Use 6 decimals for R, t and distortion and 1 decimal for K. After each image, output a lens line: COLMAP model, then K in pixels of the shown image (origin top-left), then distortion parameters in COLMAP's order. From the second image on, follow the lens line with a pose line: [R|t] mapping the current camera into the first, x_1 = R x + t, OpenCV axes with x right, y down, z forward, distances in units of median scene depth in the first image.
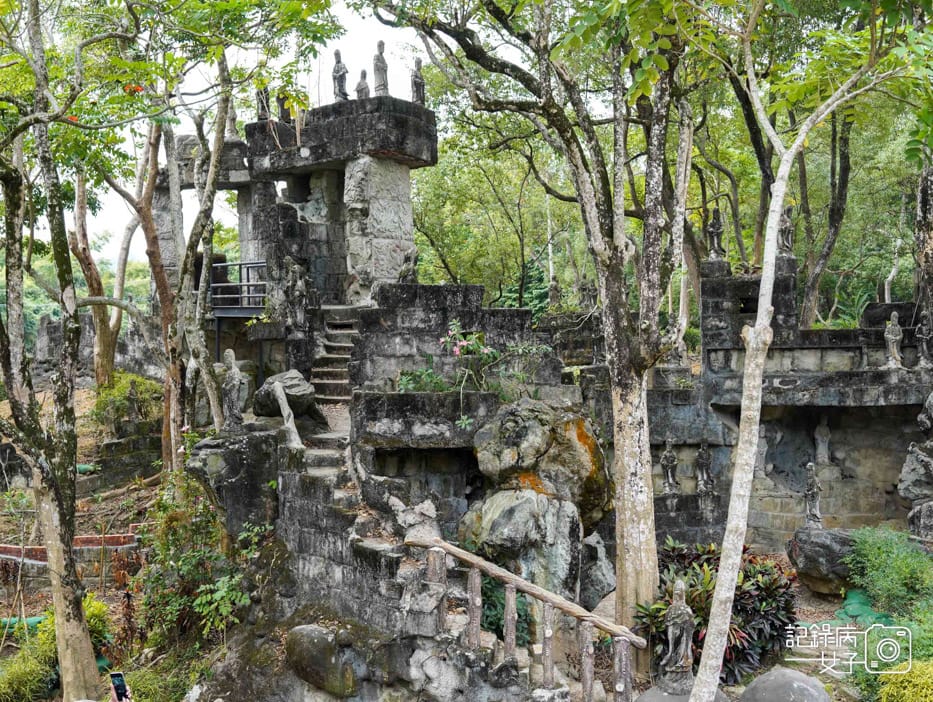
lens RADIAL K [[1299.9, 0, 463.5], [0, 1299.9, 351.3], [0, 0, 1]] dist [-0.004857, 0.000000]
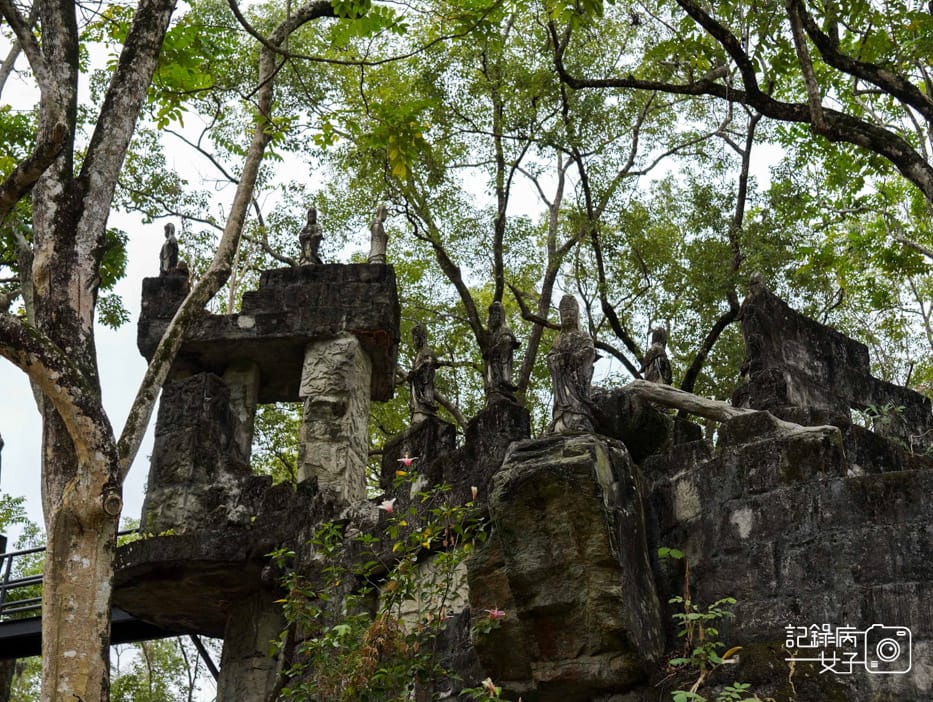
lens RADIAL K [[1241.5, 0, 472.6], [0, 1241.5, 348.6], [0, 0, 1]] dist [0.000794, 0.000000]
pose [[0.878749, 0.257458, 0.401890, -0.407145], [-0.031723, 0.871680, -0.489048, 0.258834], [-0.476229, 0.417001, 0.774155, 0.649967]]
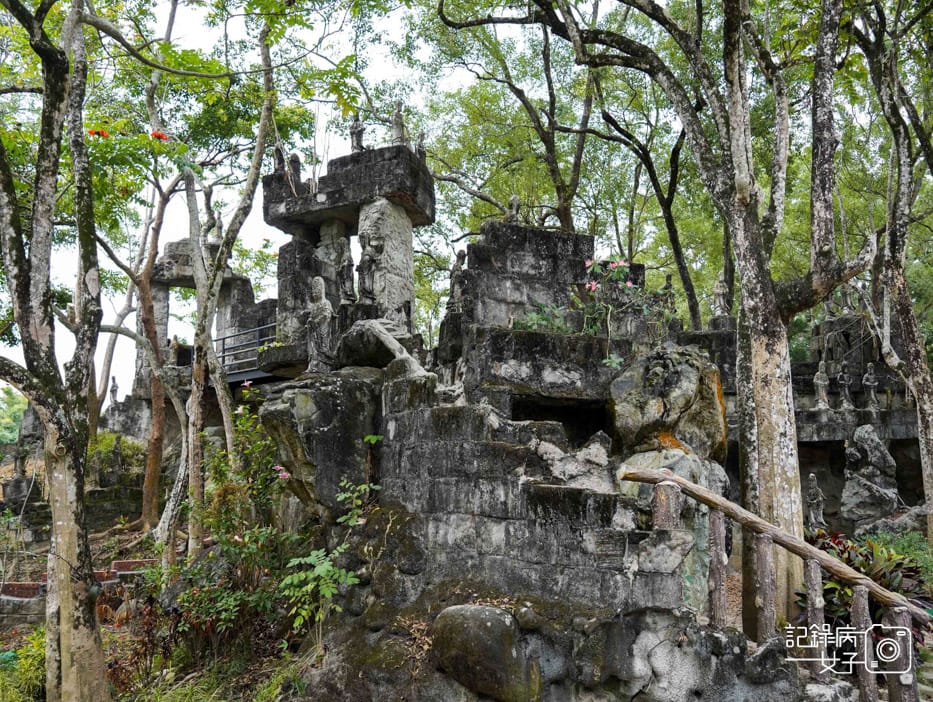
lens RADIAL K [[827.5, 0, 466.7], [0, 827.5, 350.6], [0, 0, 1]] dist [-0.024272, 0.032948]
pose [[0.982149, 0.040163, 0.183766, -0.183240], [-0.007940, 0.984921, -0.172822, 0.135312], [-0.187936, 0.168278, 0.967658, 0.482868]]
